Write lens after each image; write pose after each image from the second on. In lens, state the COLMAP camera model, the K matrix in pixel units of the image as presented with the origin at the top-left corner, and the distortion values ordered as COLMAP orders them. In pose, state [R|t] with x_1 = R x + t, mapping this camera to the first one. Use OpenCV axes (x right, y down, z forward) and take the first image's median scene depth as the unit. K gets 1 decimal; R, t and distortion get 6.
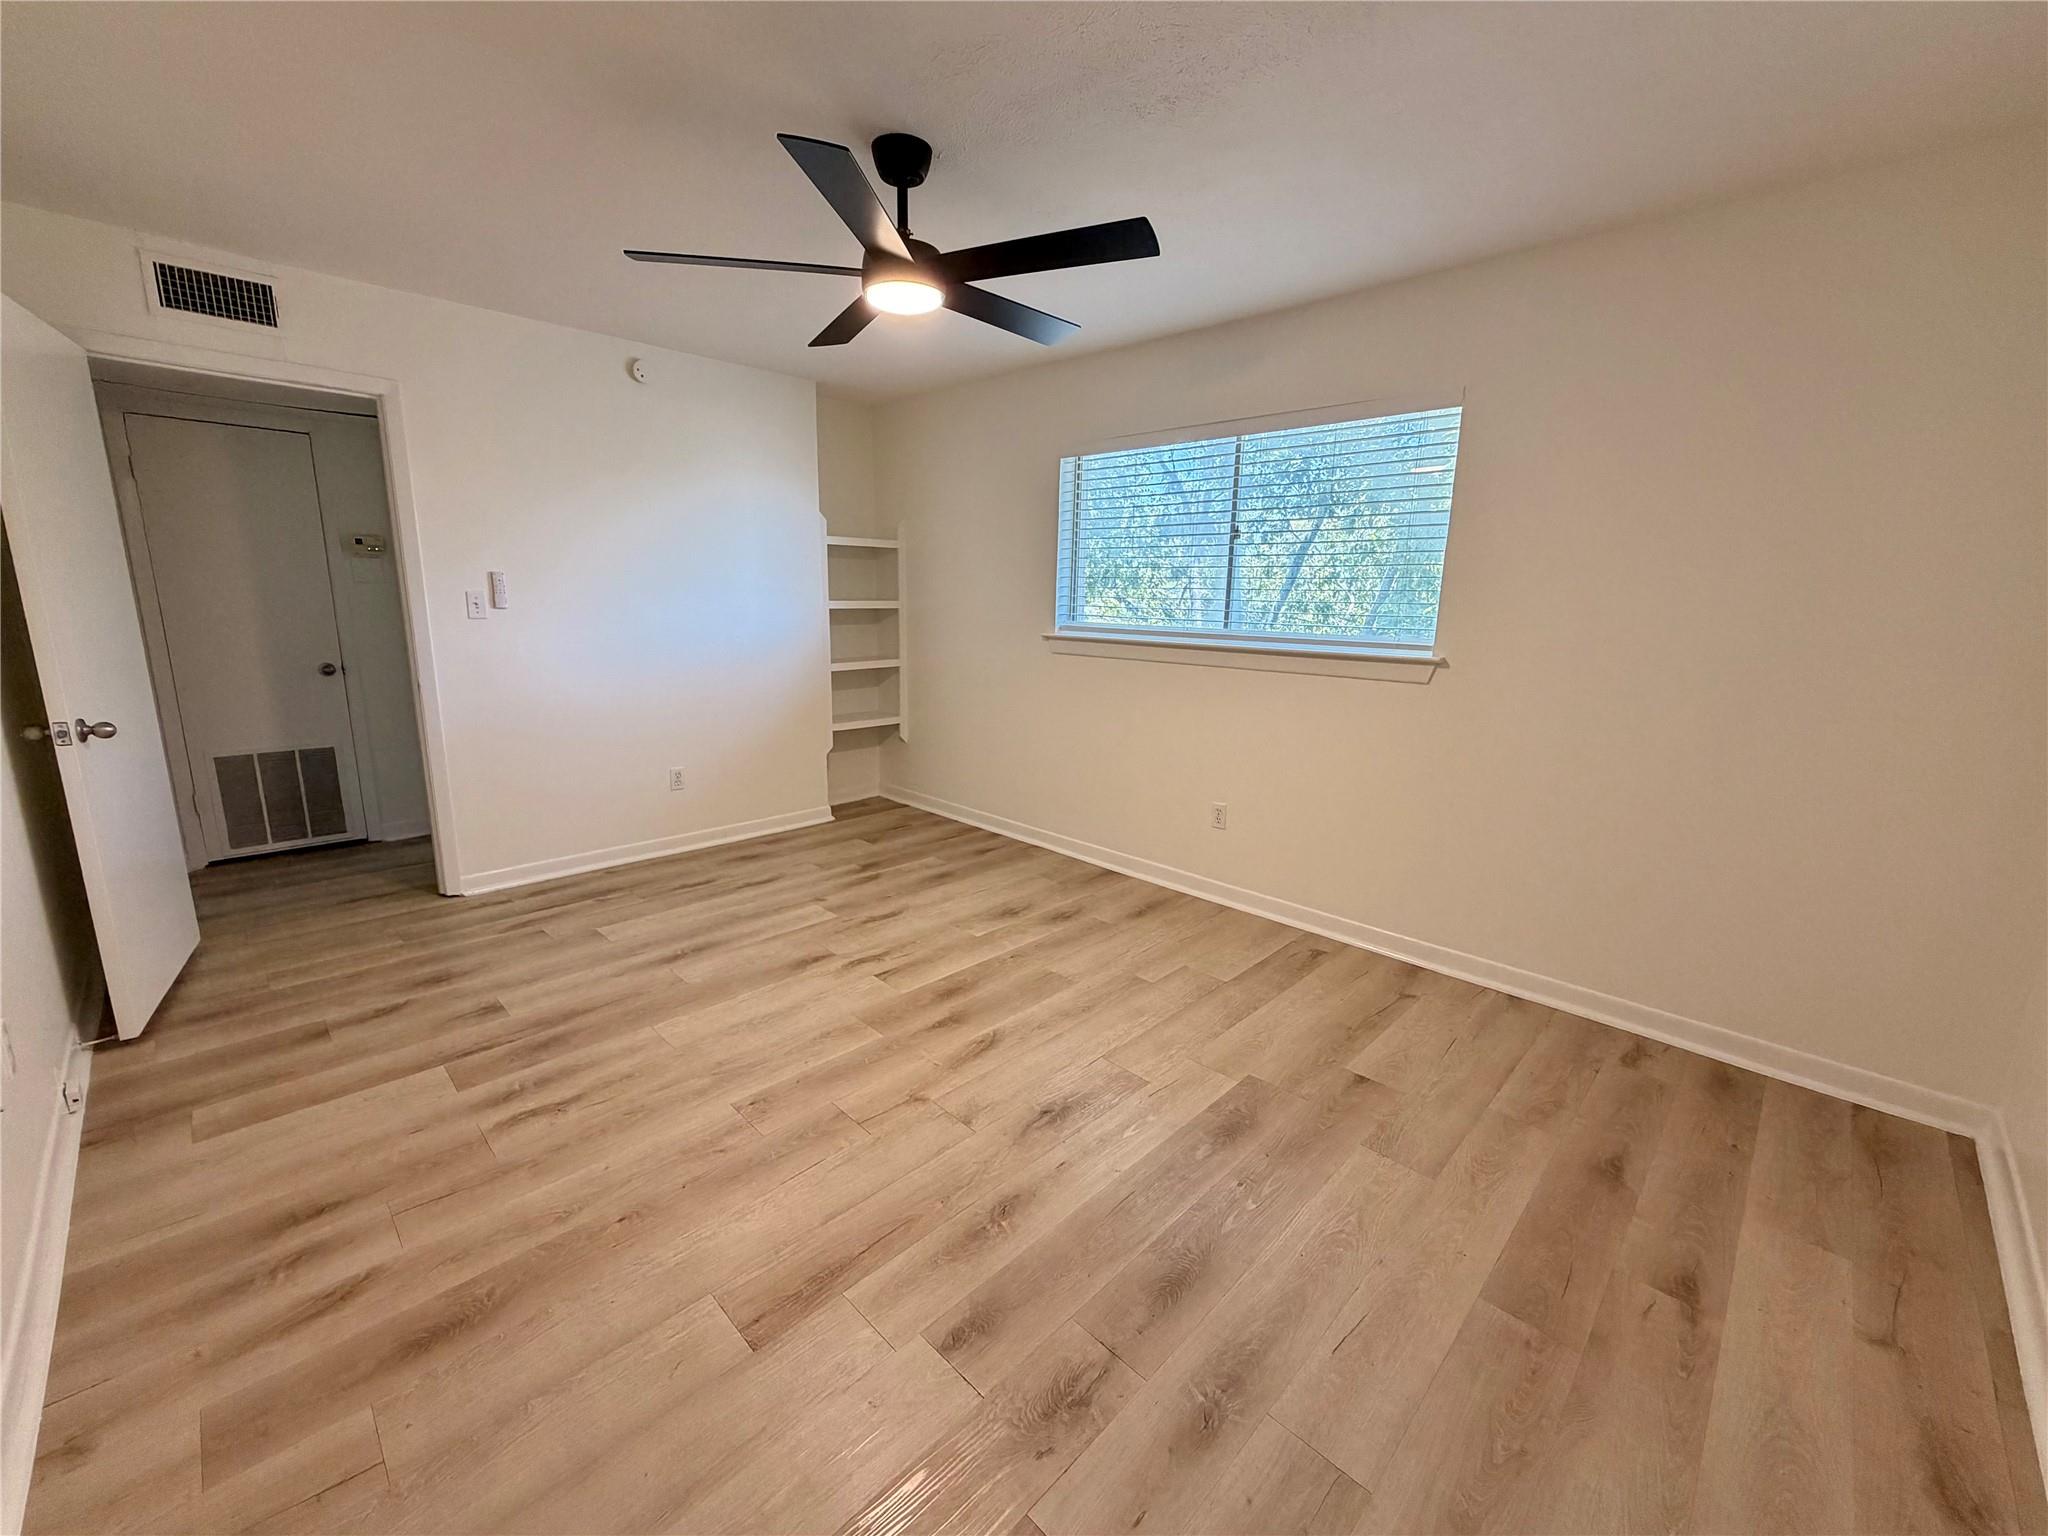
lens RADIAL K [[821.1, 0, 1019.2], [0, 821.1, 762.8], [0, 0, 1]] dist [0.000312, -0.000864]
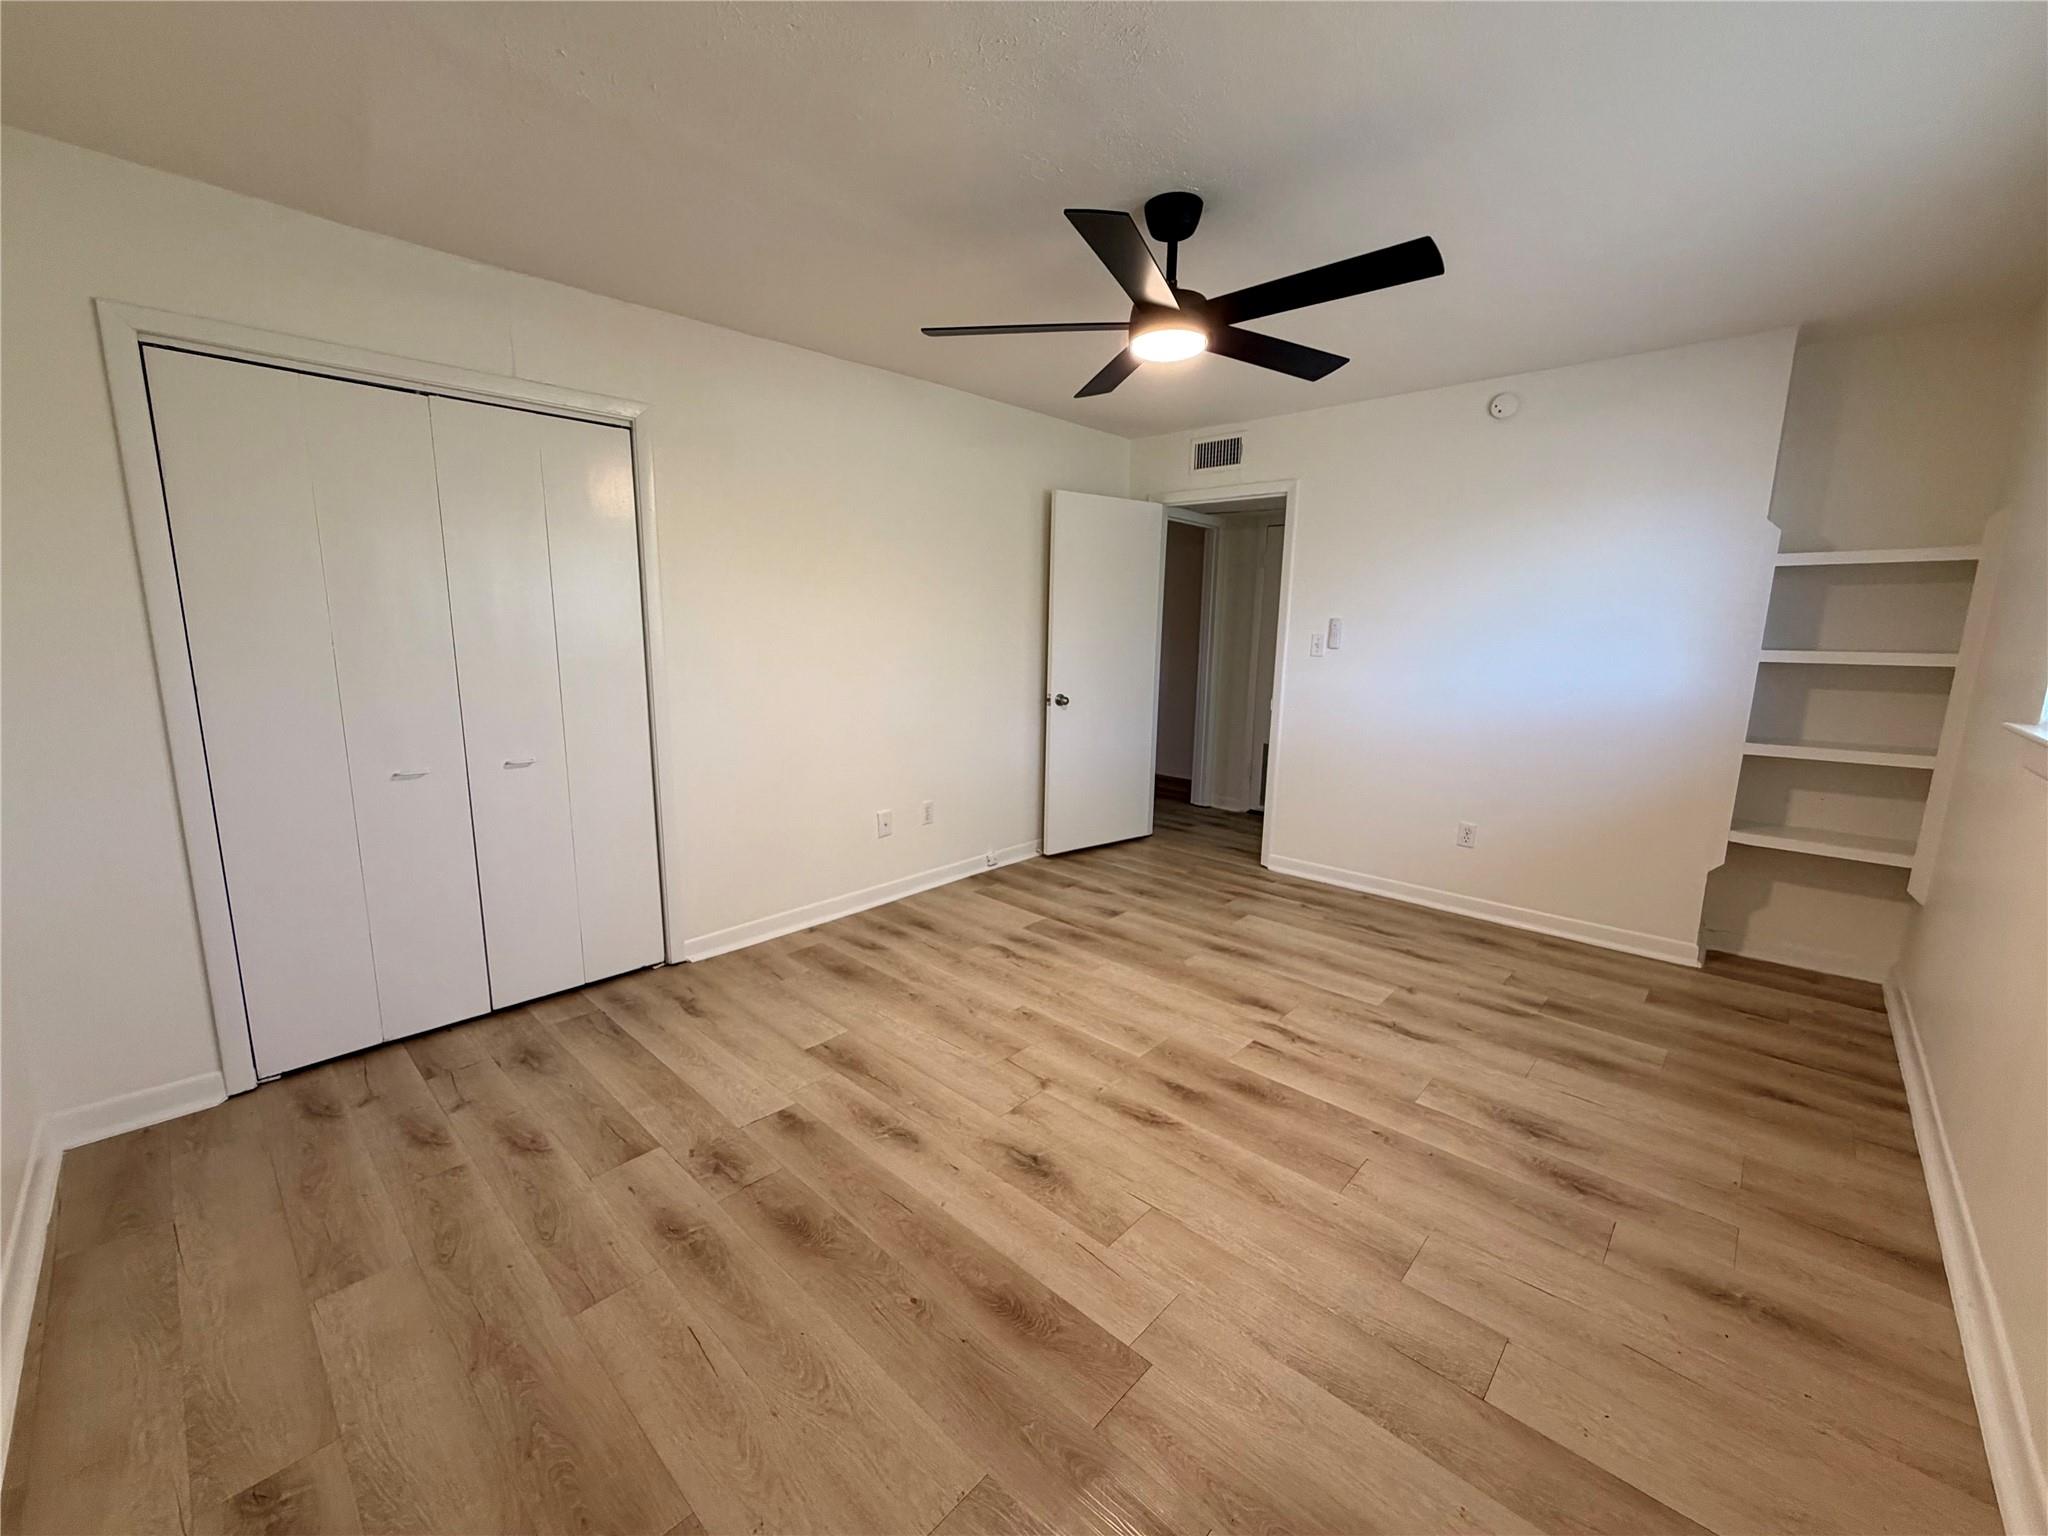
lens RADIAL K [[821.1, 0, 1018.5], [0, 821.1, 771.8], [0, 0, 1]] dist [0.000312, -0.000864]
pose [[0.022548, 0.159899, -0.986876, 0.668308], [-0.213466, 0.965132, 0.151499, -0.115186], [0.976690, 0.207248, 0.055895, 0.608783]]
